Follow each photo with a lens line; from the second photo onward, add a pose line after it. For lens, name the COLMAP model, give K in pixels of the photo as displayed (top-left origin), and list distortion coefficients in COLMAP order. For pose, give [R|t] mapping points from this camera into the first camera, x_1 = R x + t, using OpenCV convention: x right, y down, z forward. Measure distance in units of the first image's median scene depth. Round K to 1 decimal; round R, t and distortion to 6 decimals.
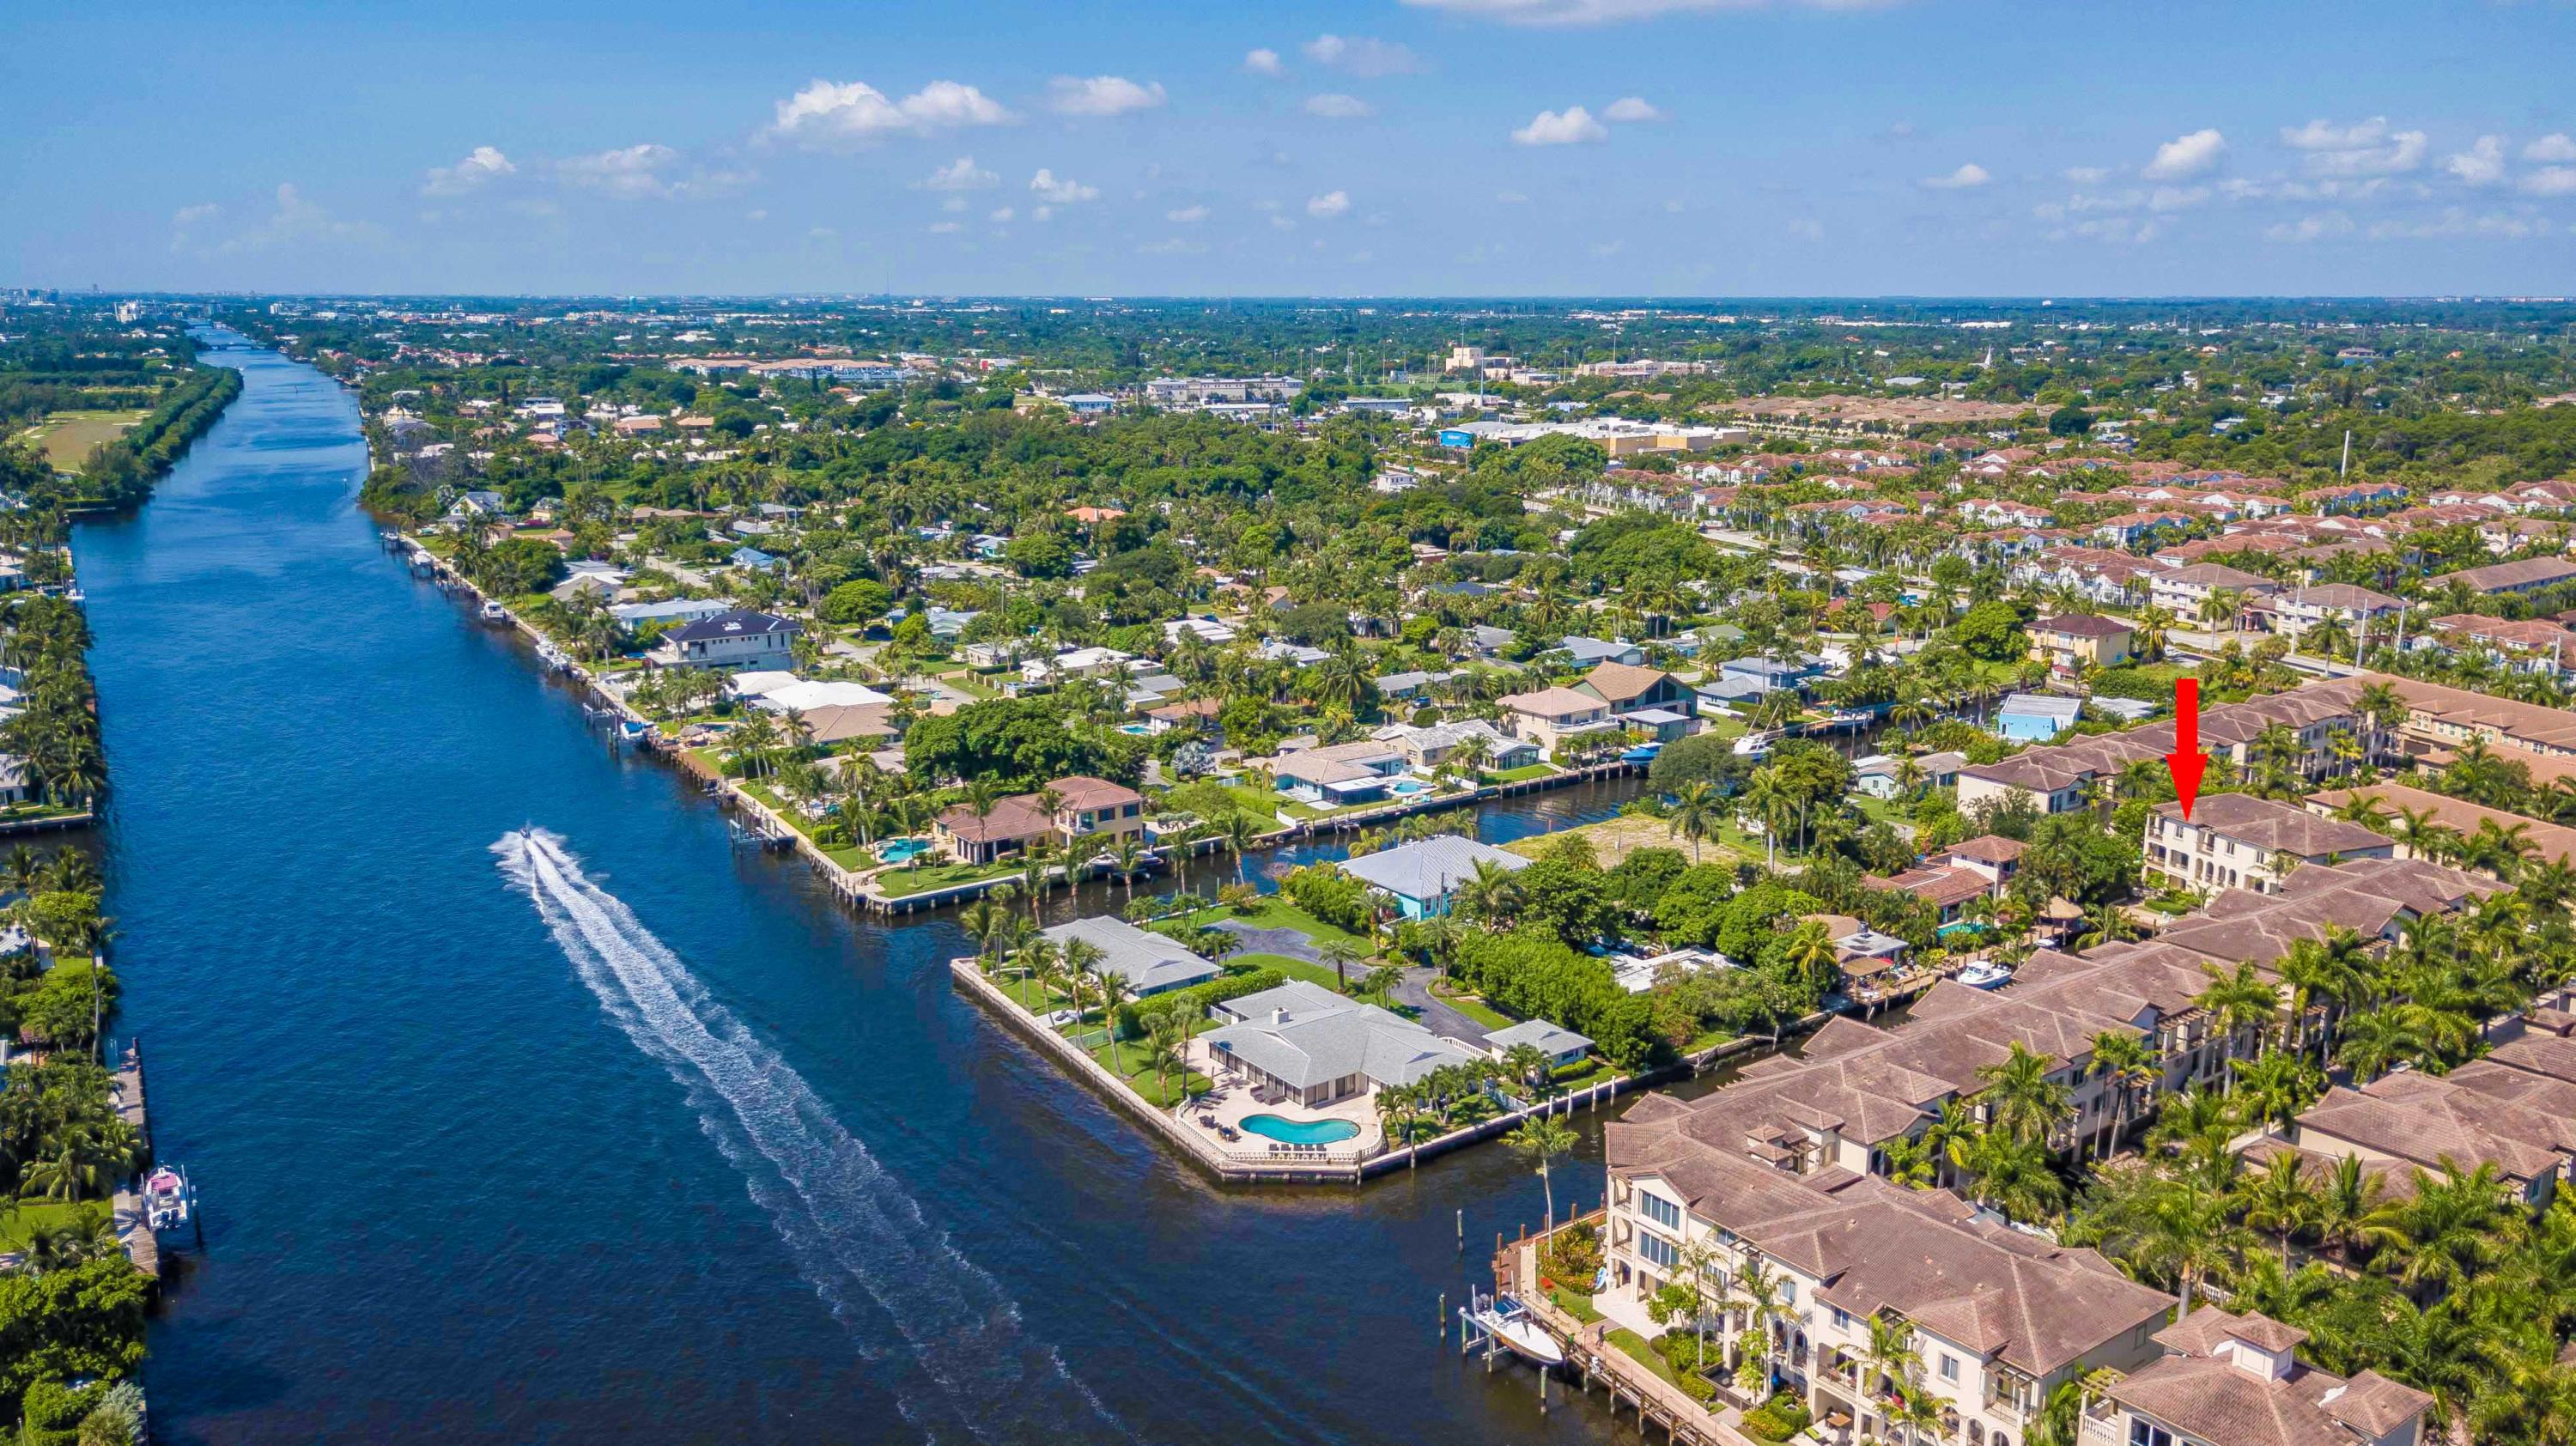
lens RADIAL K [[1975.0, 0, 1341.4], [0, 1975.0, 724.2], [0, 0, 1]] dist [-0.004624, -0.001923]
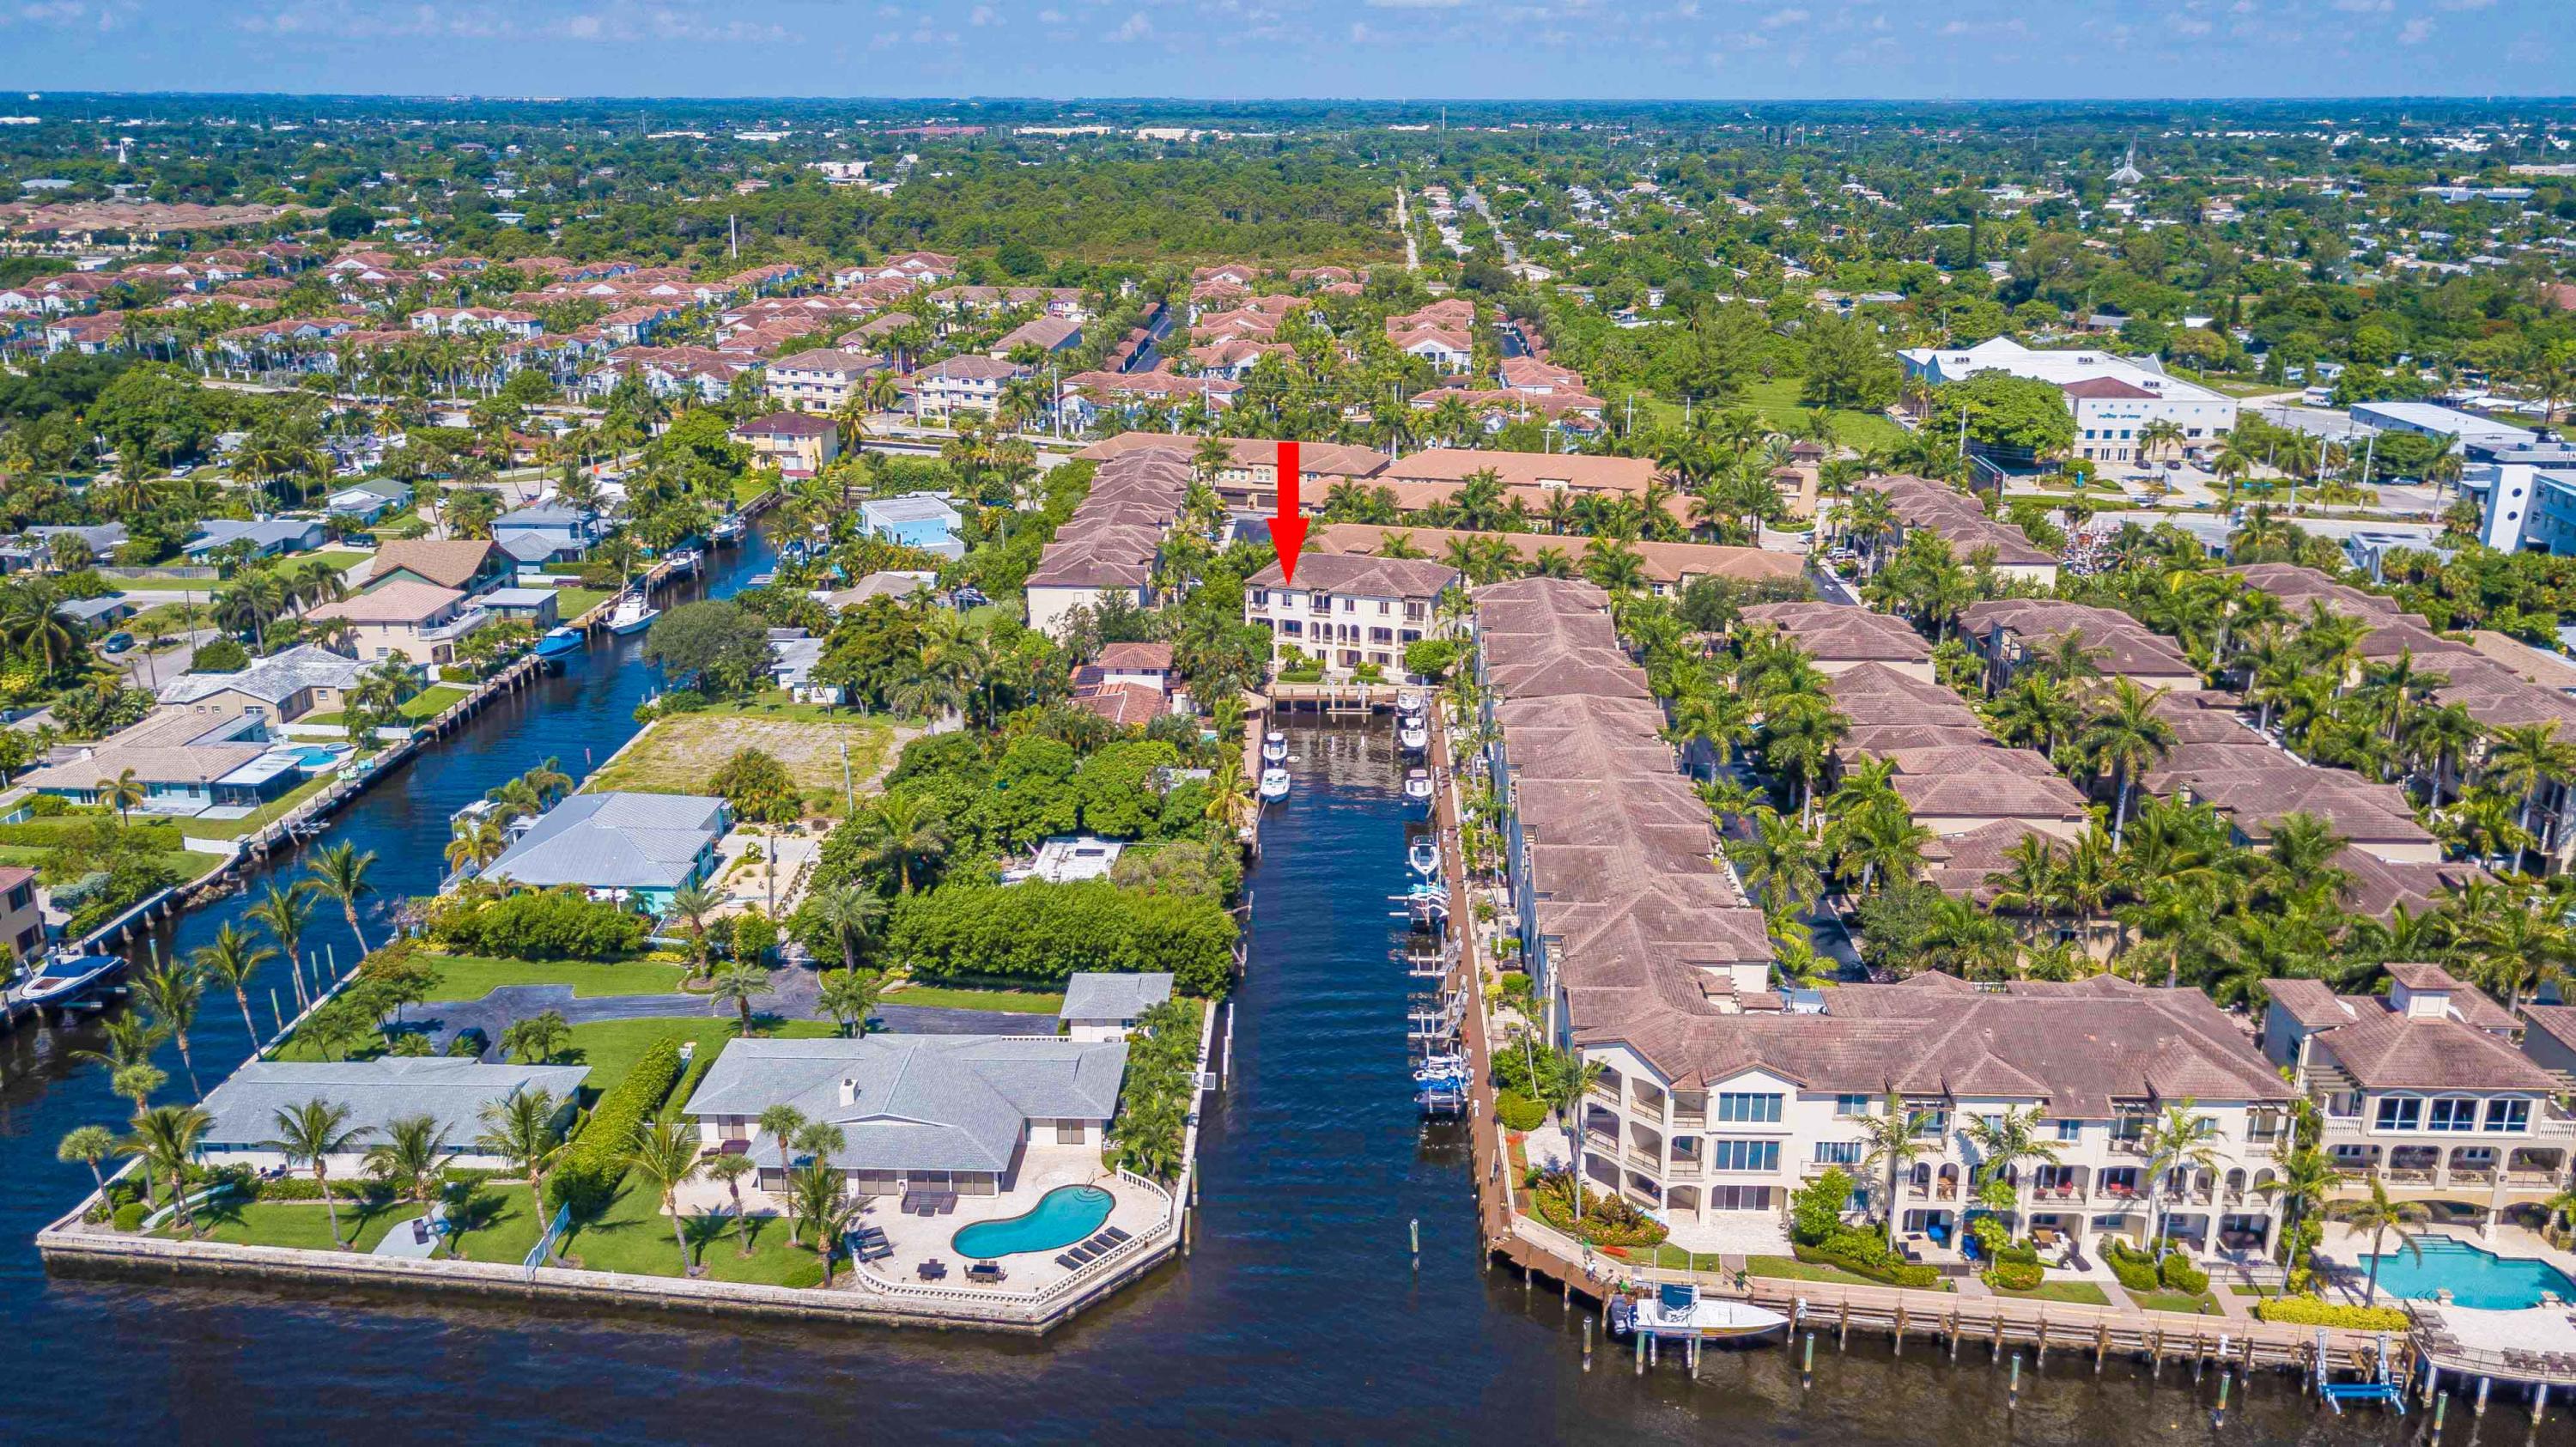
lens RADIAL K [[2013.4, 0, 1288.0], [0, 2013.4, 723.5], [0, 0, 1]] dist [0.028775, -0.000735]
pose [[0.645890, -0.228950, 0.728291, -0.328117], [0.162566, 0.973339, 0.161812, -0.049168], [-0.745921, 0.013883, 0.665889, 0.339739]]
